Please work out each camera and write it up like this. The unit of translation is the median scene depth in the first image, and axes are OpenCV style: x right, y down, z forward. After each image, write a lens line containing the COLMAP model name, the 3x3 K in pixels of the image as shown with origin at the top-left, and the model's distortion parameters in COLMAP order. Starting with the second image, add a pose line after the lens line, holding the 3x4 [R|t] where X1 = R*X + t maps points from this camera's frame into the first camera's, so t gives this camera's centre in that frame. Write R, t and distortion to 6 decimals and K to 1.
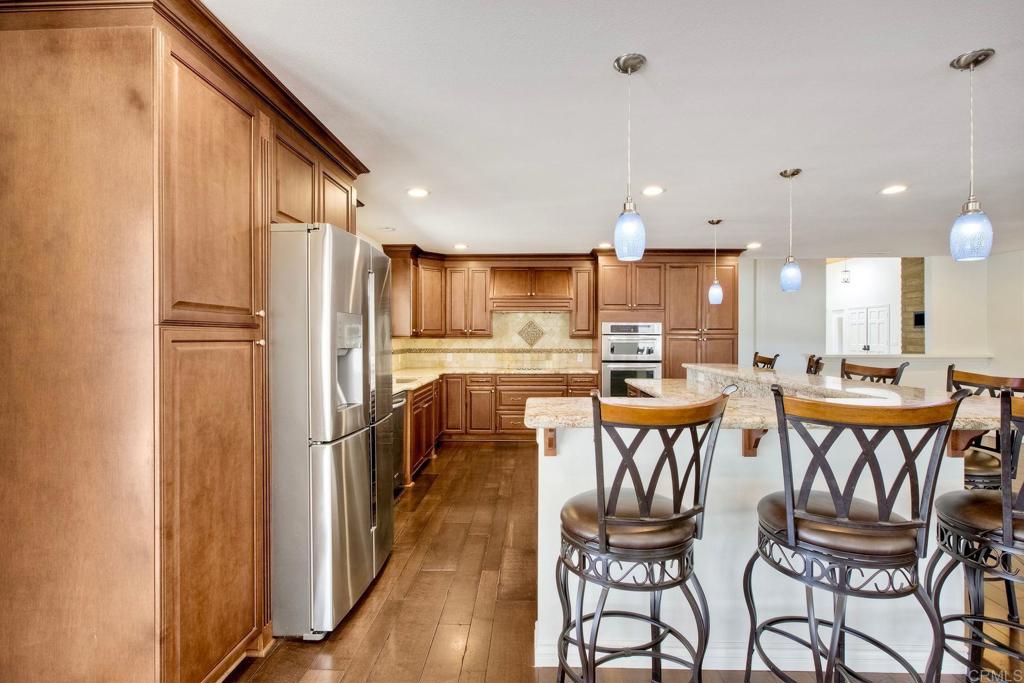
lens RADIAL K [[473.7, 0, 518.6], [0, 473.7, 338.0], [0, 0, 1]] dist [-0.001506, 0.002499]
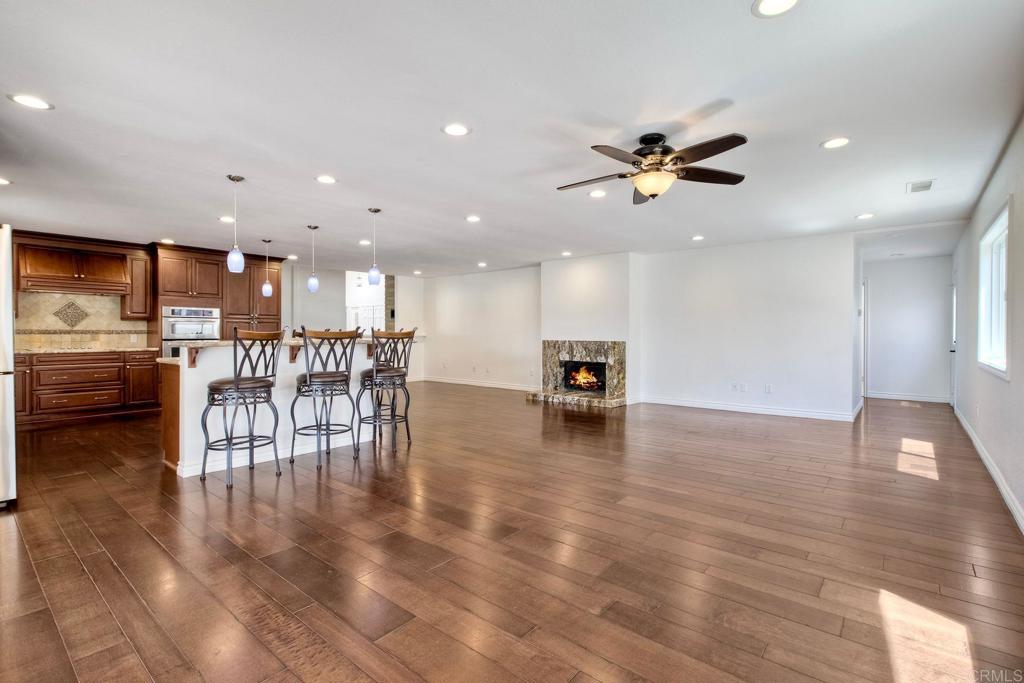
lens RADIAL K [[473.7, 0, 518.2], [0, 473.7, 334.8], [0, 0, 1]] dist [-0.001506, 0.002499]
pose [[0.613763, -0.002583, 0.789486, -0.204543], [0.000195, 0.999995, 0.003120, 0.033257], [-0.789491, -0.001761, 0.613760, -0.398536]]
